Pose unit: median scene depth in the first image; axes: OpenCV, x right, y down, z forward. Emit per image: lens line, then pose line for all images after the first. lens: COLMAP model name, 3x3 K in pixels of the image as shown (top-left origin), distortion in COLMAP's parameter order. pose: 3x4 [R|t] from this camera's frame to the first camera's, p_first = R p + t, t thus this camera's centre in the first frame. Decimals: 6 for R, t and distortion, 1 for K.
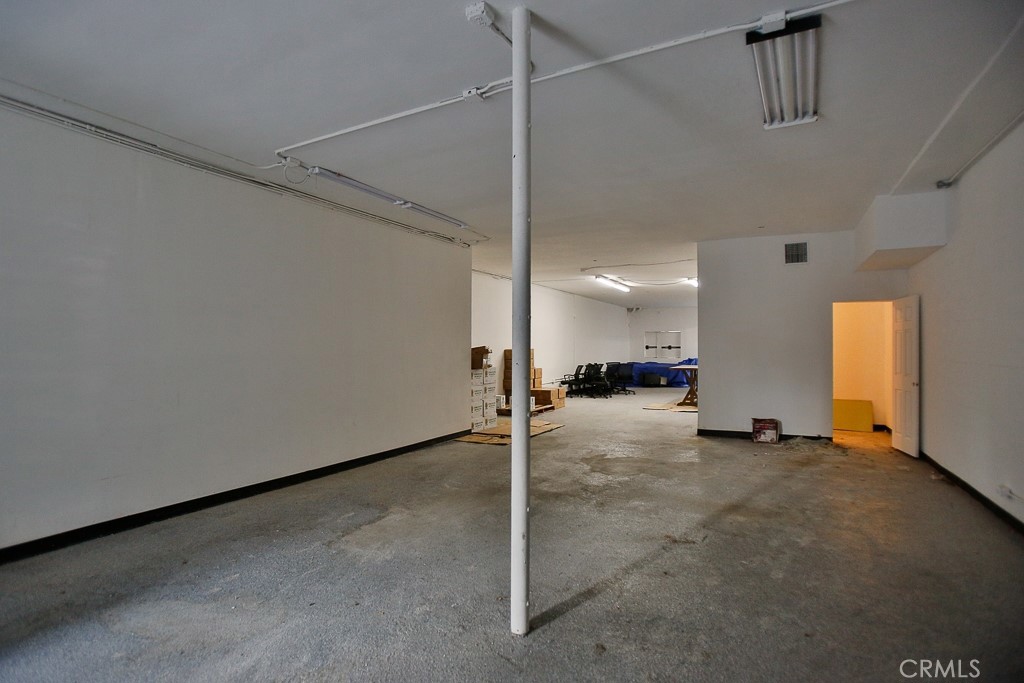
lens RADIAL K [[508.9, 0, 500.9], [0, 508.9, 342.6], [0, 0, 1]] dist [-0.074463, 0.034672]
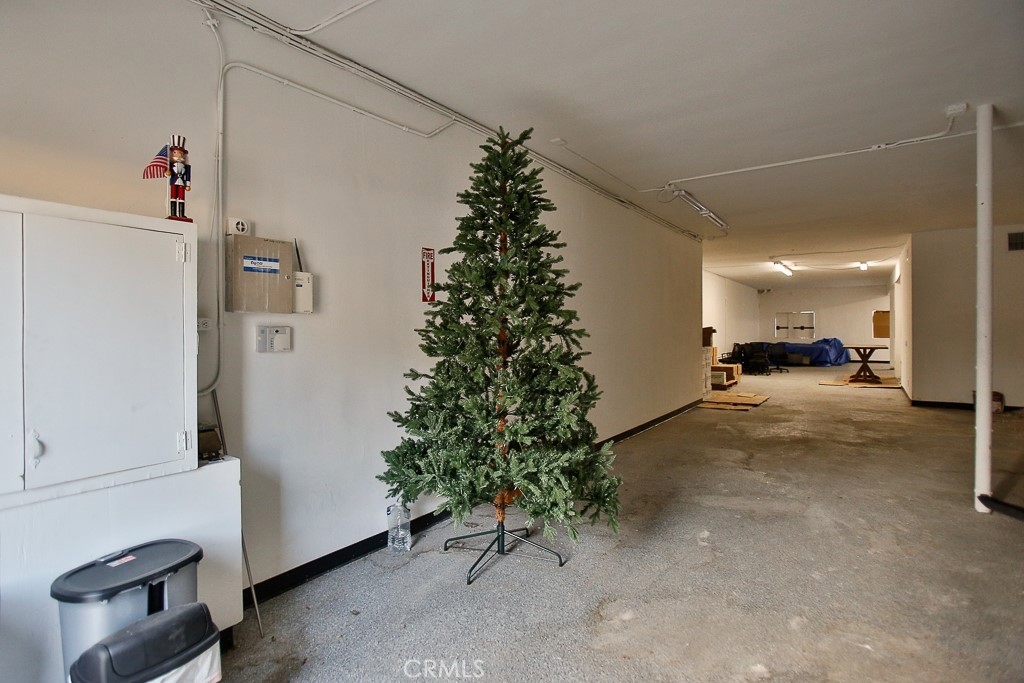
lens RADIAL K [[517.7, 0, 515.3], [0, 517.7, 327.0], [0, 0, 1]] dist [-0.000077, 0.000637]
pose [[0.996578, -0.002956, -0.082610, -0.282668], [0.003479, 0.999975, 0.006188, -0.001210], [0.082590, -0.006455, 0.996563, -0.159238]]
